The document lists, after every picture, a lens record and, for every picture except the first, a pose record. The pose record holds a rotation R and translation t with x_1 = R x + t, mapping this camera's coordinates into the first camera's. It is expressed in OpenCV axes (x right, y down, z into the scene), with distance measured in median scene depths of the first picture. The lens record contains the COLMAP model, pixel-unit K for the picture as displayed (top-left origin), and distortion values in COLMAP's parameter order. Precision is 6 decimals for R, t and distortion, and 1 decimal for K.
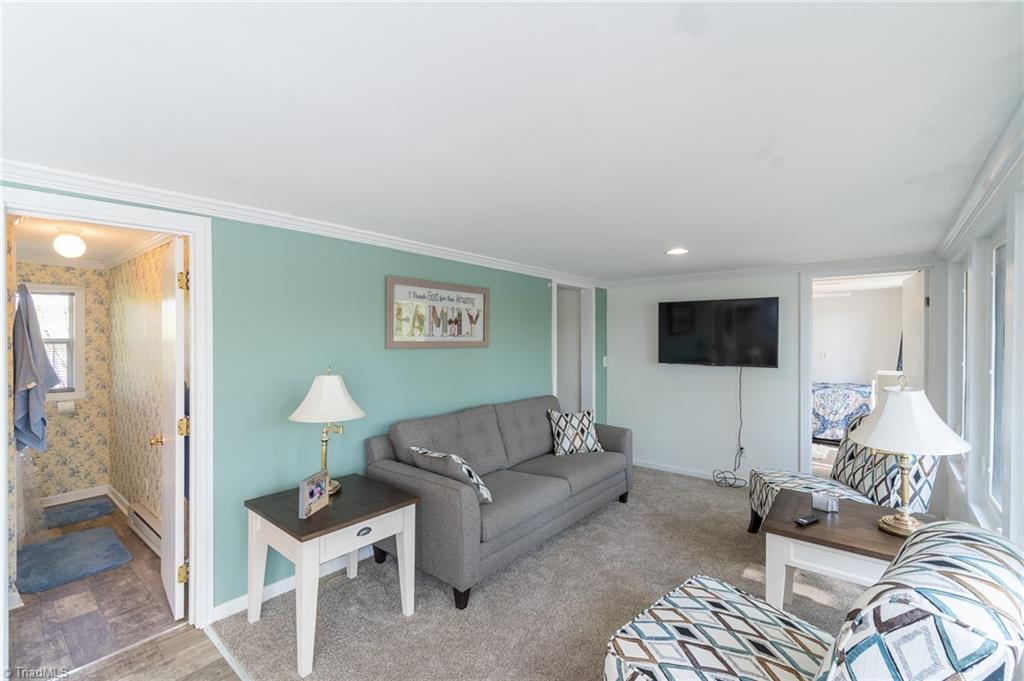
lens RADIAL K [[449.3, 0, 511.8], [0, 449.3, 341.6], [0, 0, 1]] dist [0.007988, -0.000128]
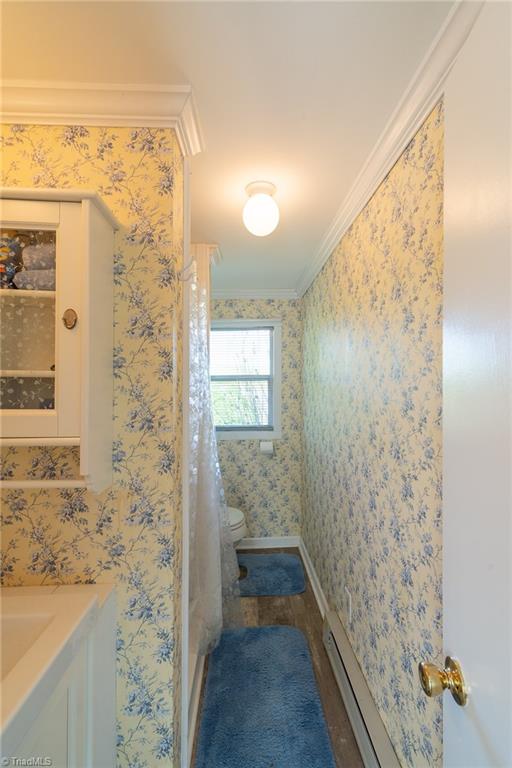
lens RADIAL K [[337.0, 0, 256.2], [0, 337.0, 383.4], [0, 0, 1]] dist [0.007988, -0.000128]
pose [[0.667241, -0.004410, -0.744829, -0.461326], [-0.006582, 0.999909, -0.011816, 0.019993], [0.744813, 0.012787, 0.667151, 0.498513]]
